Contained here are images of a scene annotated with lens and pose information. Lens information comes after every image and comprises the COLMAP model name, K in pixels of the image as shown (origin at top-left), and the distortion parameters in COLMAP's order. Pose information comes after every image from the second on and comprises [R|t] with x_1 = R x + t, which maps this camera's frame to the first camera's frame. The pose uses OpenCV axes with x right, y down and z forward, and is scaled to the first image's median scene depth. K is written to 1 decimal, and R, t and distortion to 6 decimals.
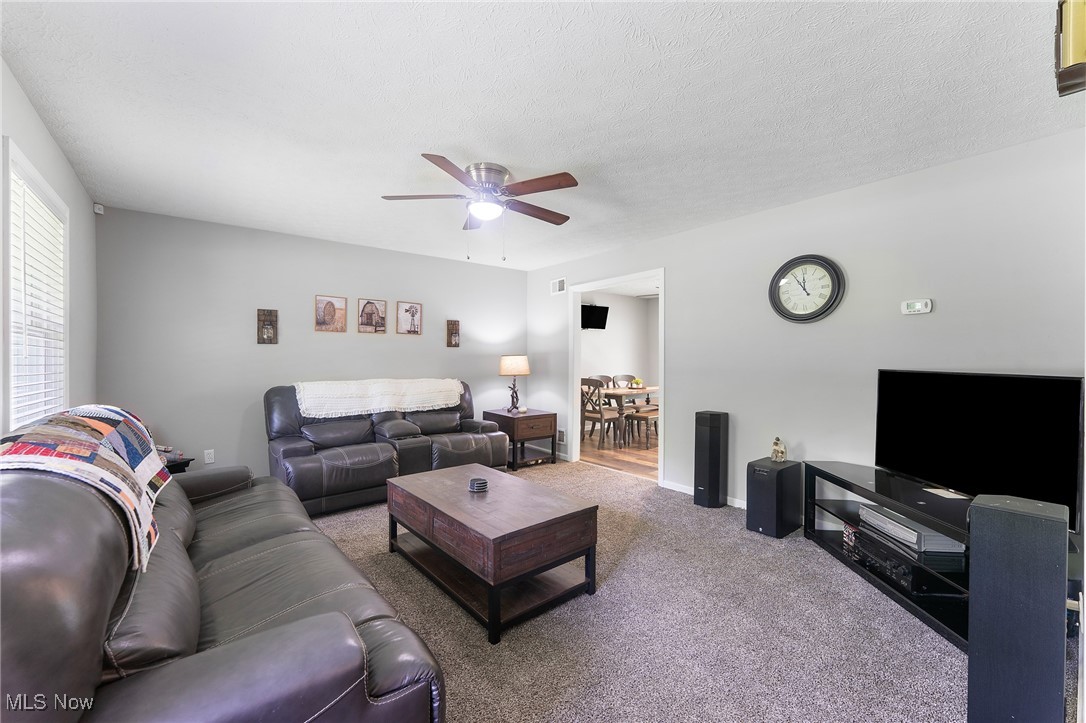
lens RADIAL K [[437.3, 0, 540.7], [0, 437.3, 365.8], [0, 0, 1]] dist [-0.004327, -0.000030]
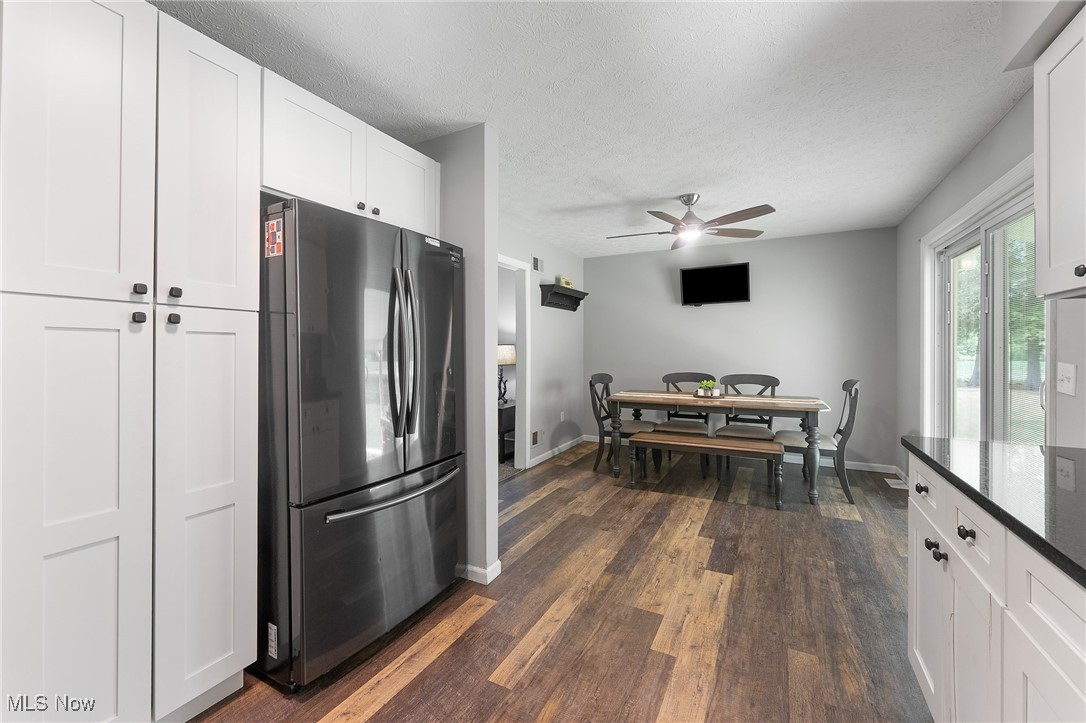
lens RADIAL K [[437.3, 0, 547.7], [0, 437.3, 350.2], [0, 0, 1]] dist [-0.004327, -0.000030]
pose [[0.404001, 0.020626, -0.914526, 0.664365], [-0.006691, 0.999786, 0.019593, -0.024233], [0.914734, -0.001797, 0.404053, 0.517254]]
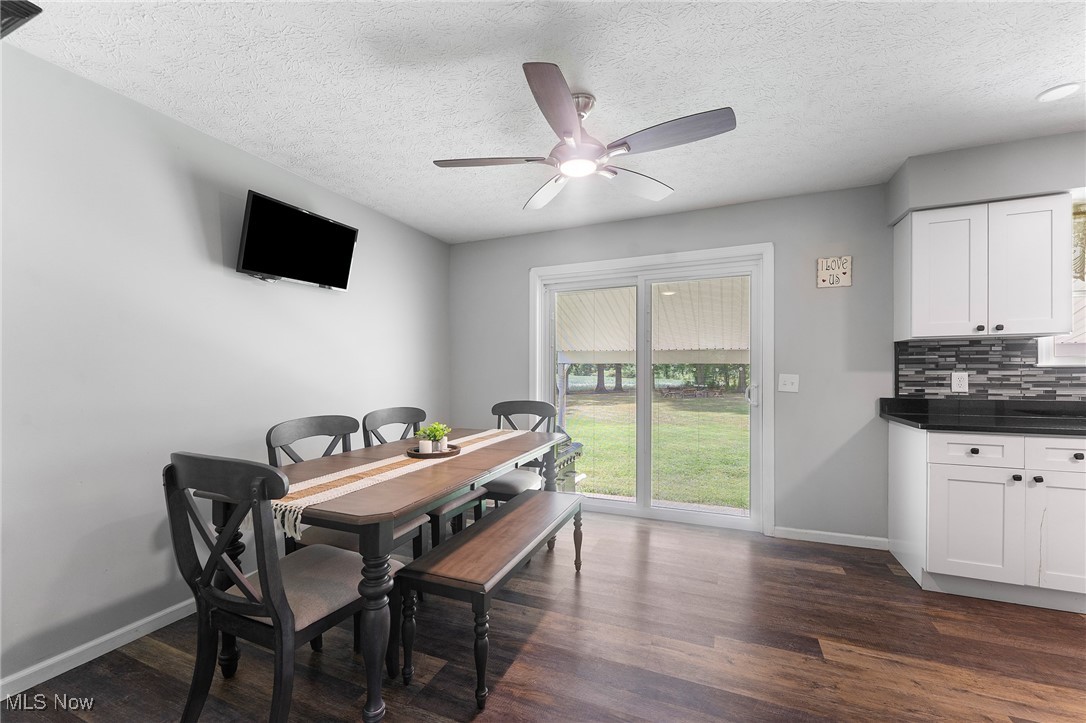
lens RADIAL K [[437.3, 0, 546.7], [0, 437.3, 368.5], [0, 0, 1]] dist [-0.004327, -0.000030]
pose [[0.879963, 0.011876, 0.474894, 0.128373], [-0.006337, 0.999892, -0.013263, -0.010667], [-0.475001, 0.008662, 0.879943, 0.622733]]
